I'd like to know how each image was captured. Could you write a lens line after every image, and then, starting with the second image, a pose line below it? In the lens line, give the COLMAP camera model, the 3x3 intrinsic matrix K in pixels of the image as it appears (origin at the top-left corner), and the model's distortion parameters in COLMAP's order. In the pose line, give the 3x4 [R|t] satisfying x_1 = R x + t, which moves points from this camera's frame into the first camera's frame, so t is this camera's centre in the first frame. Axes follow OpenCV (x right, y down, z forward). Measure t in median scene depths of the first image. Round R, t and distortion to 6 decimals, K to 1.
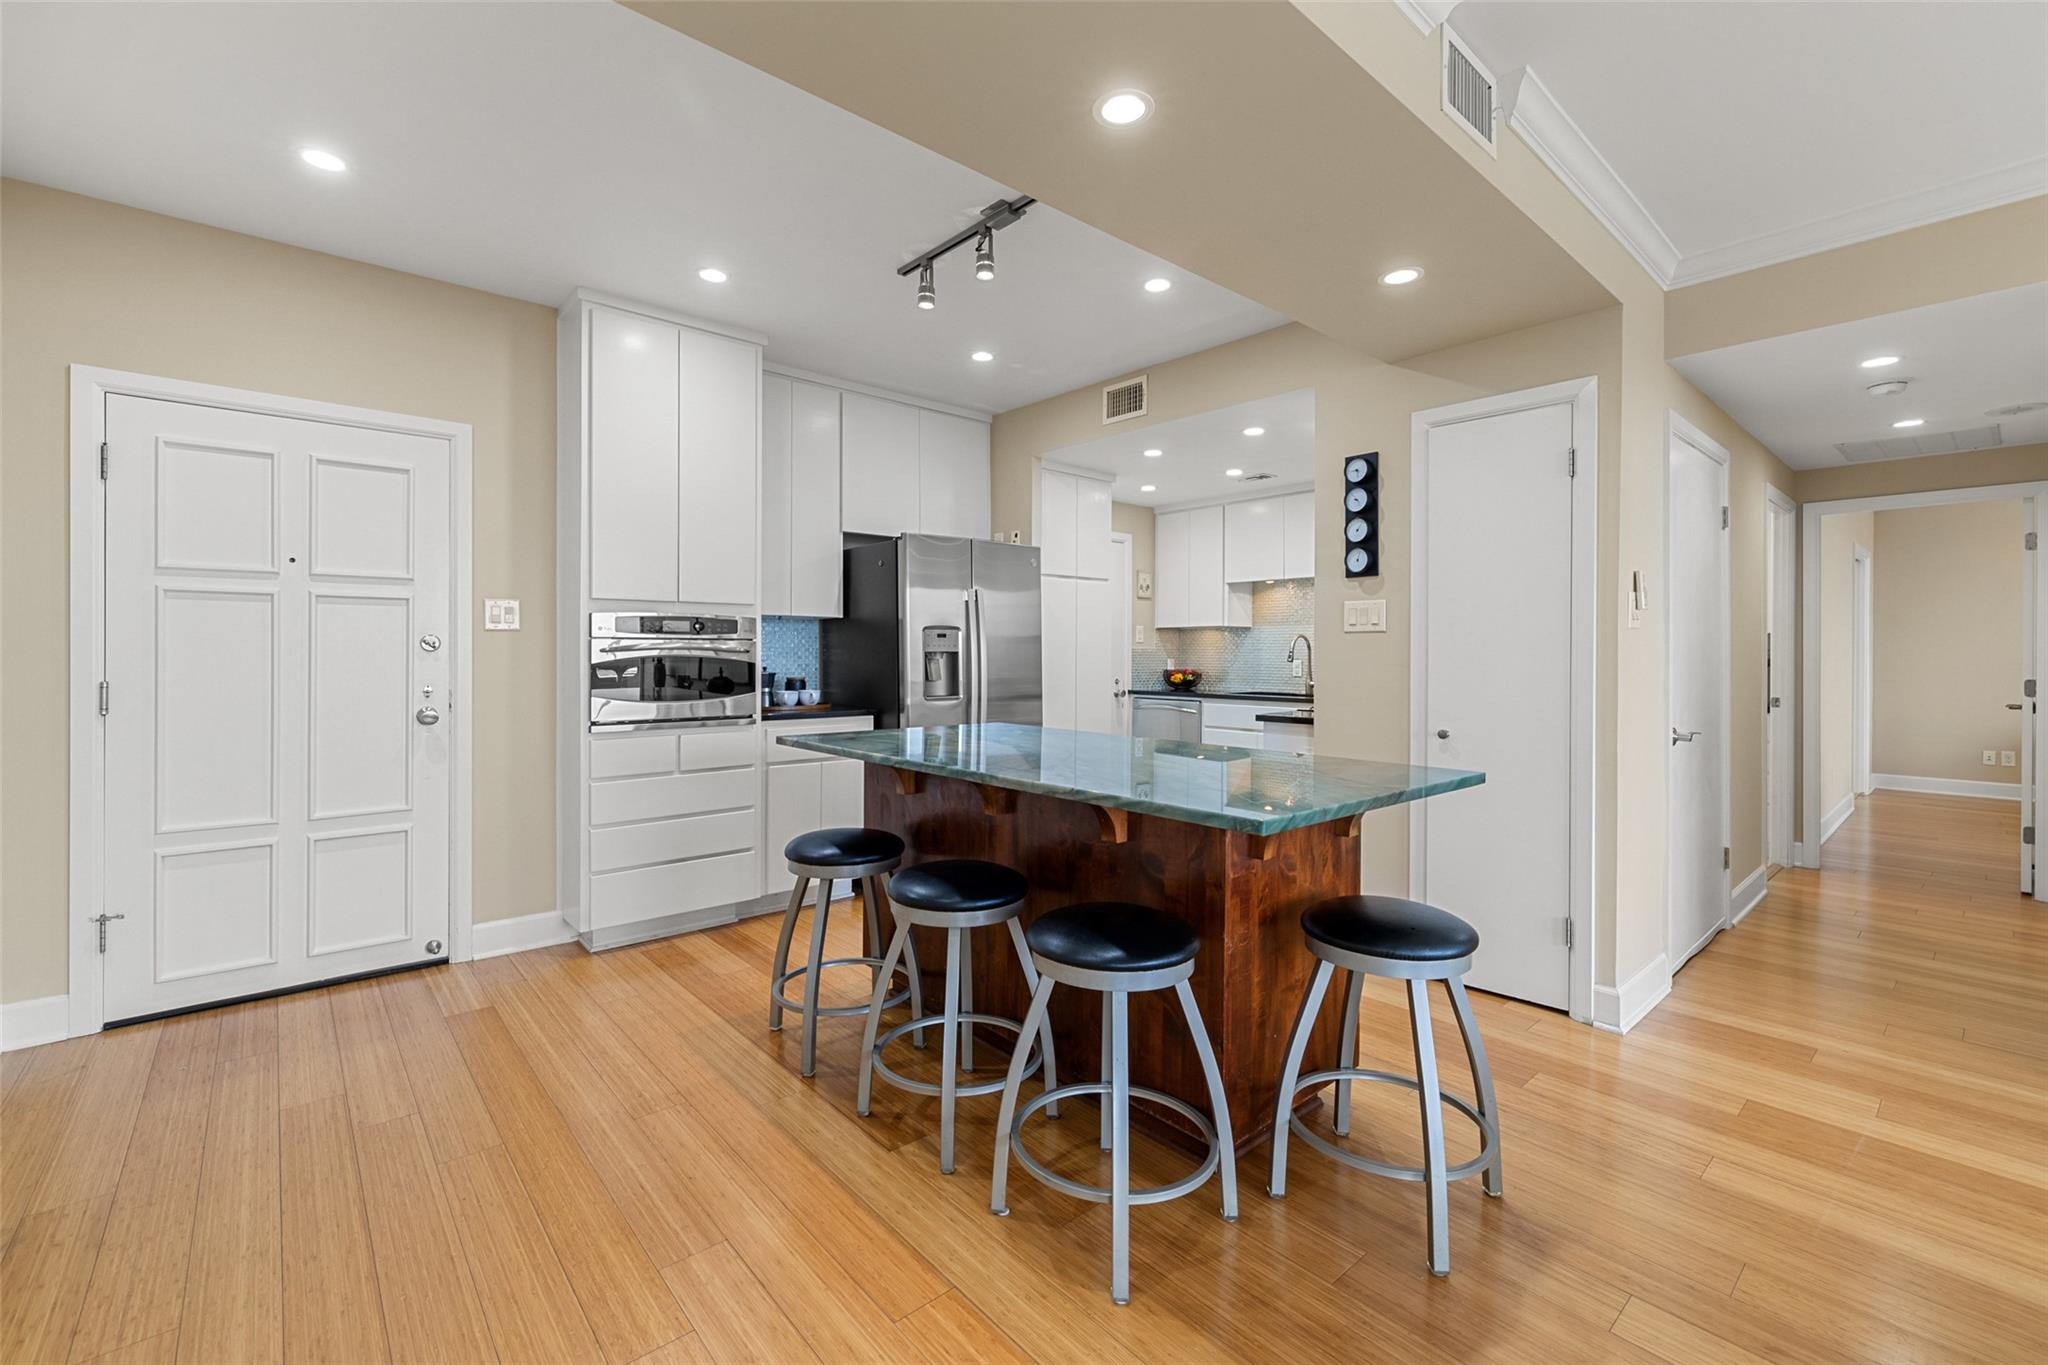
lens RADIAL K [[859.1, 0, 1020.8], [0, 859.1, 653.9], [0, 0, 1]] dist [0.000641, -0.000005]
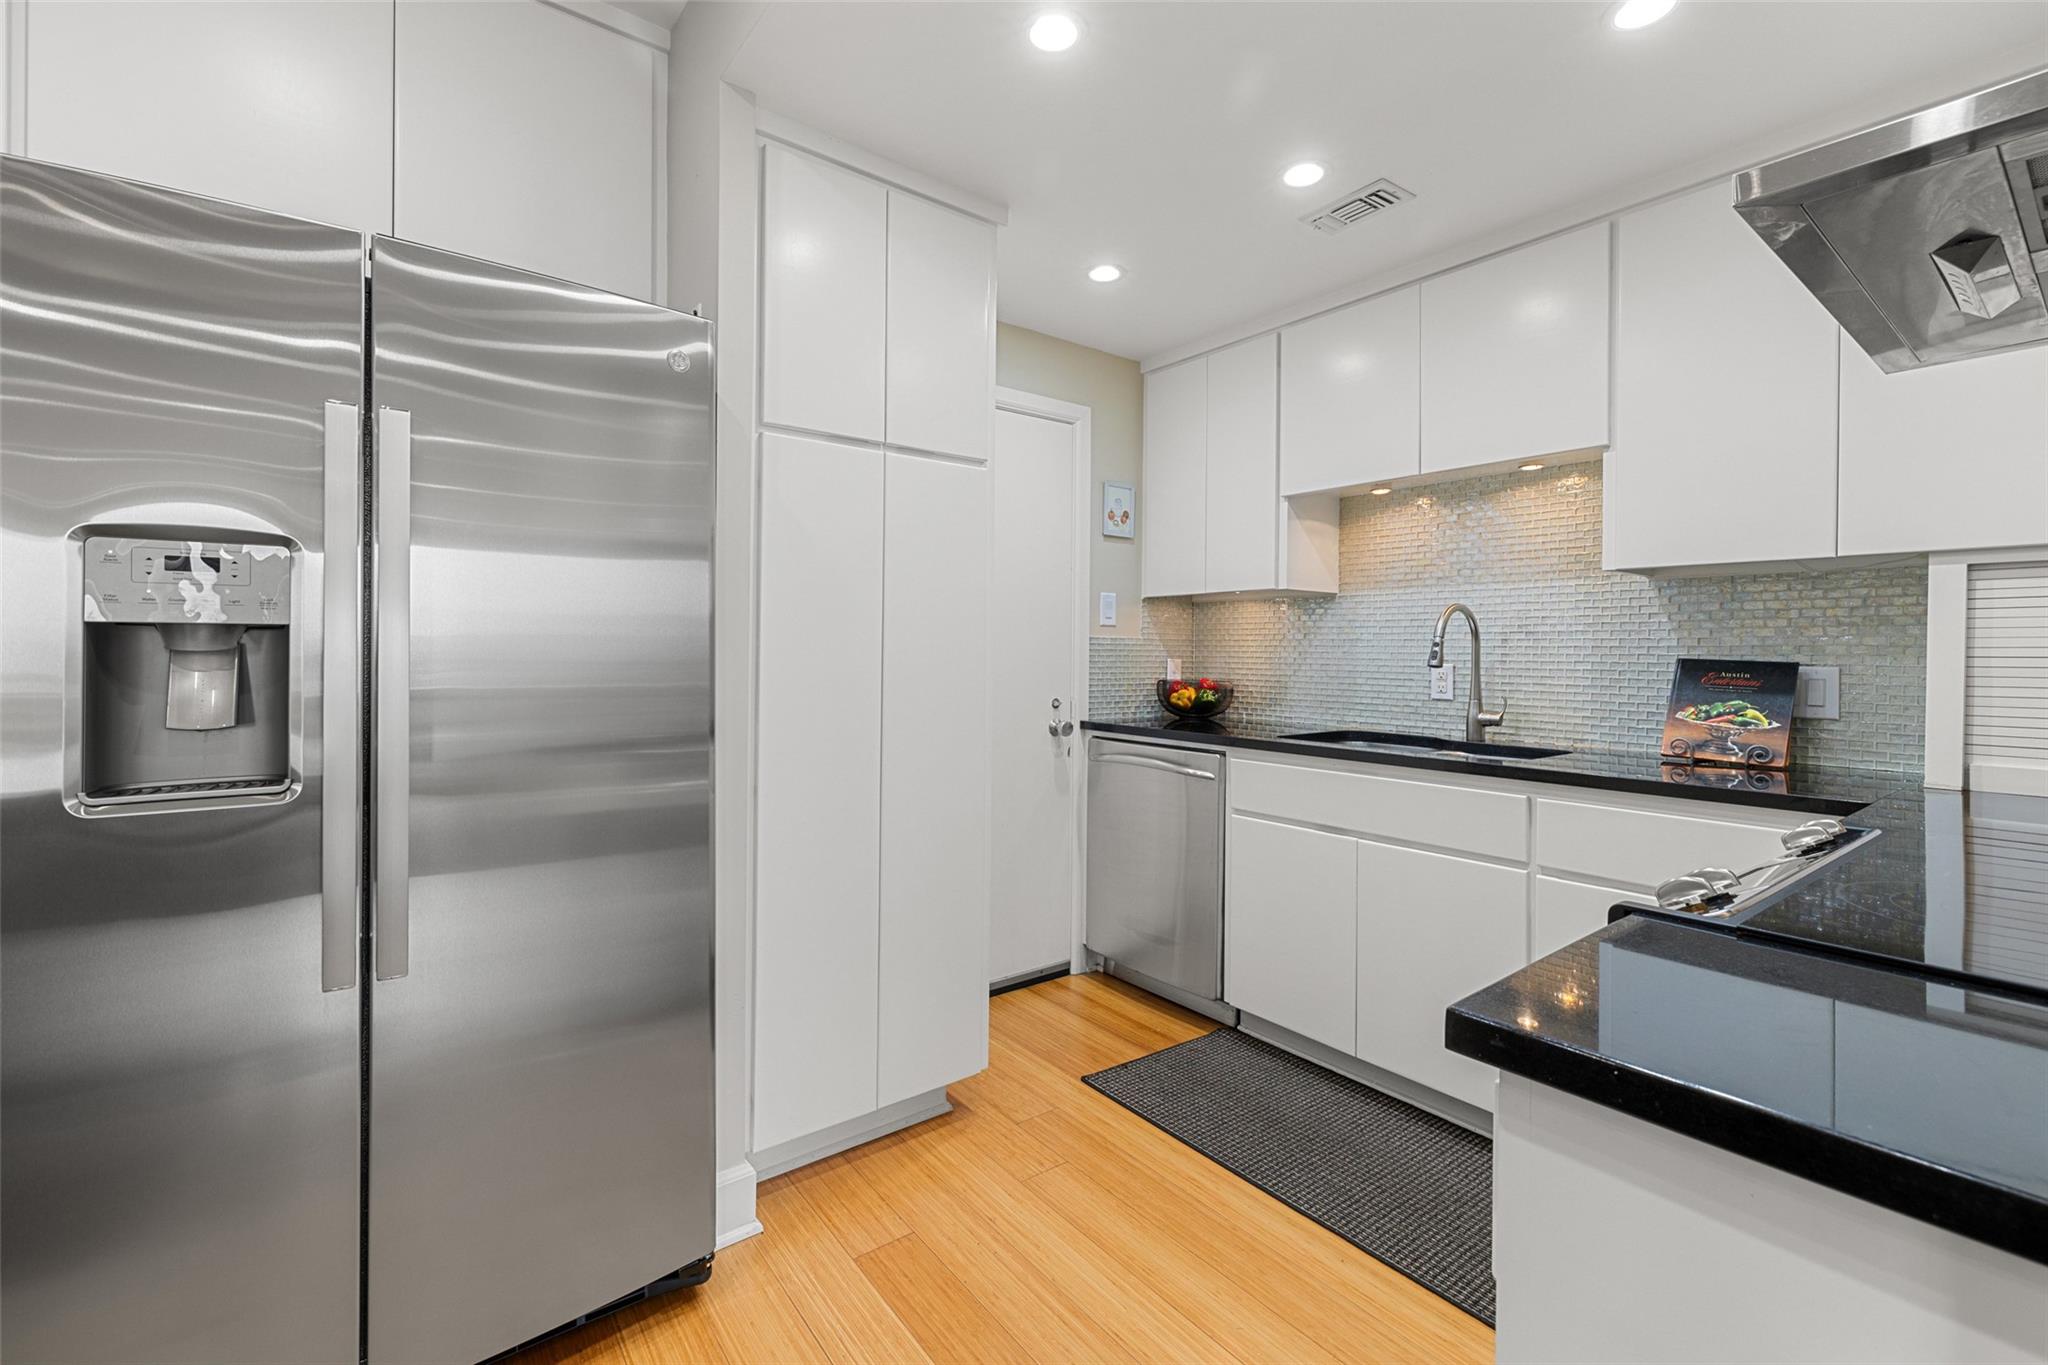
lens RADIAL K [[864.0, 0, 1016.8], [0, 864.0, 644.1], [0, 0, 1]] dist [0.001639, -0.000272]
pose [[0.997623, 0.005032, -0.068724, 0.127078], [-0.005813, 0.999921, -0.011175, 0.003822], [0.068663, 0.011548, 0.997573, 0.521461]]
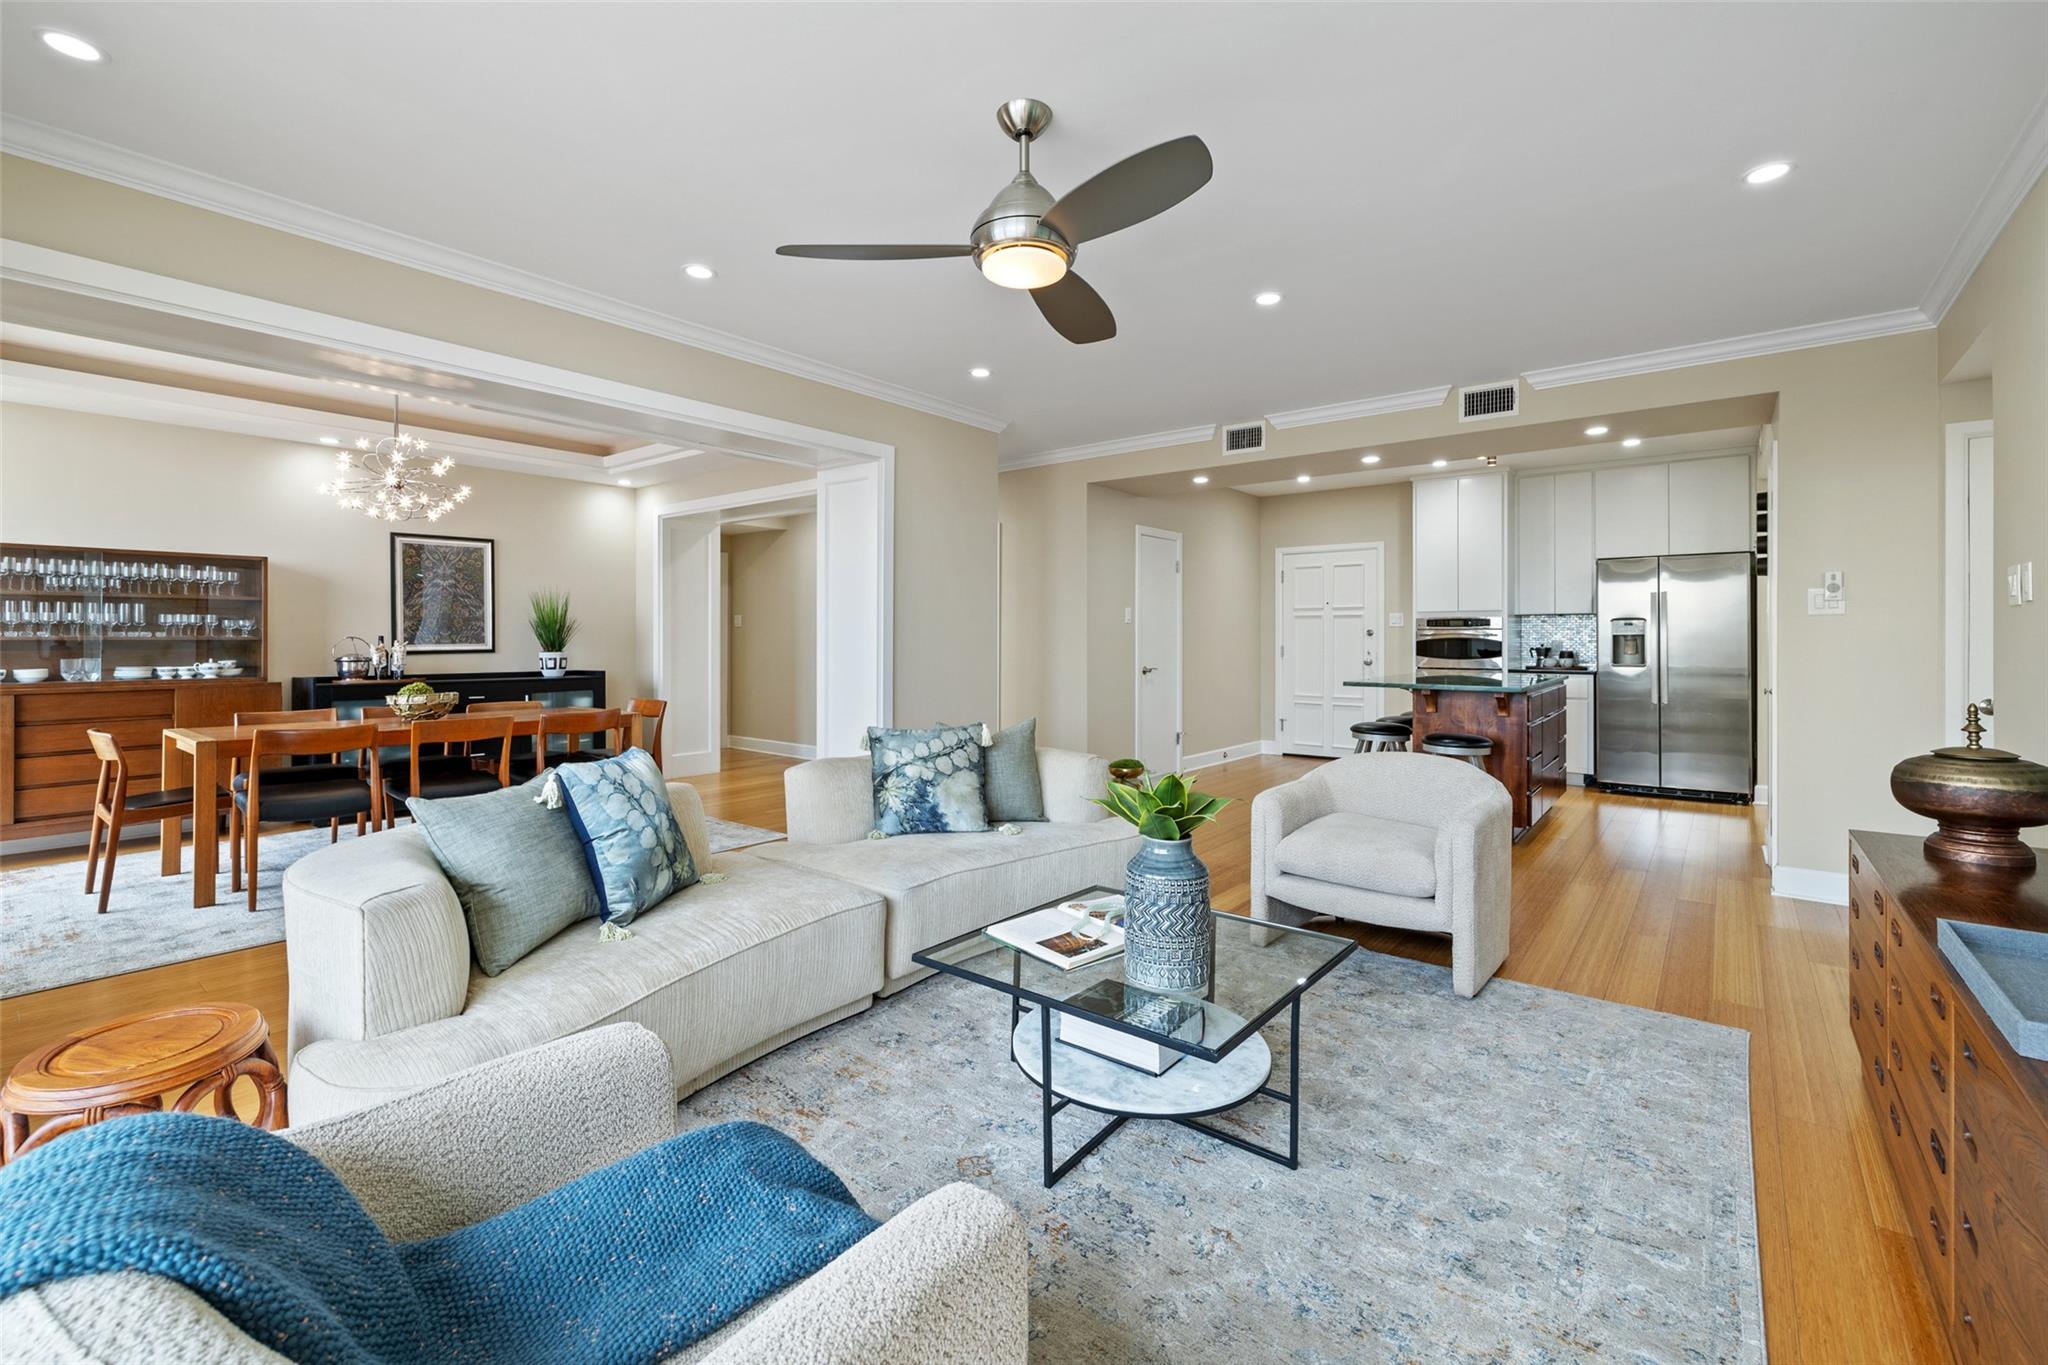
lens RADIAL K [[864.0, 0, 1016.8], [0, 864.0, 644.1], [0, 0, 1]] dist [0.001639, -0.000272]
pose [[0.178666, 0.003559, -0.983903, 0.847548], [0.000096, 0.999993, 0.003634, 0.005866], [0.983910, -0.000743, 0.178665, -0.239336]]
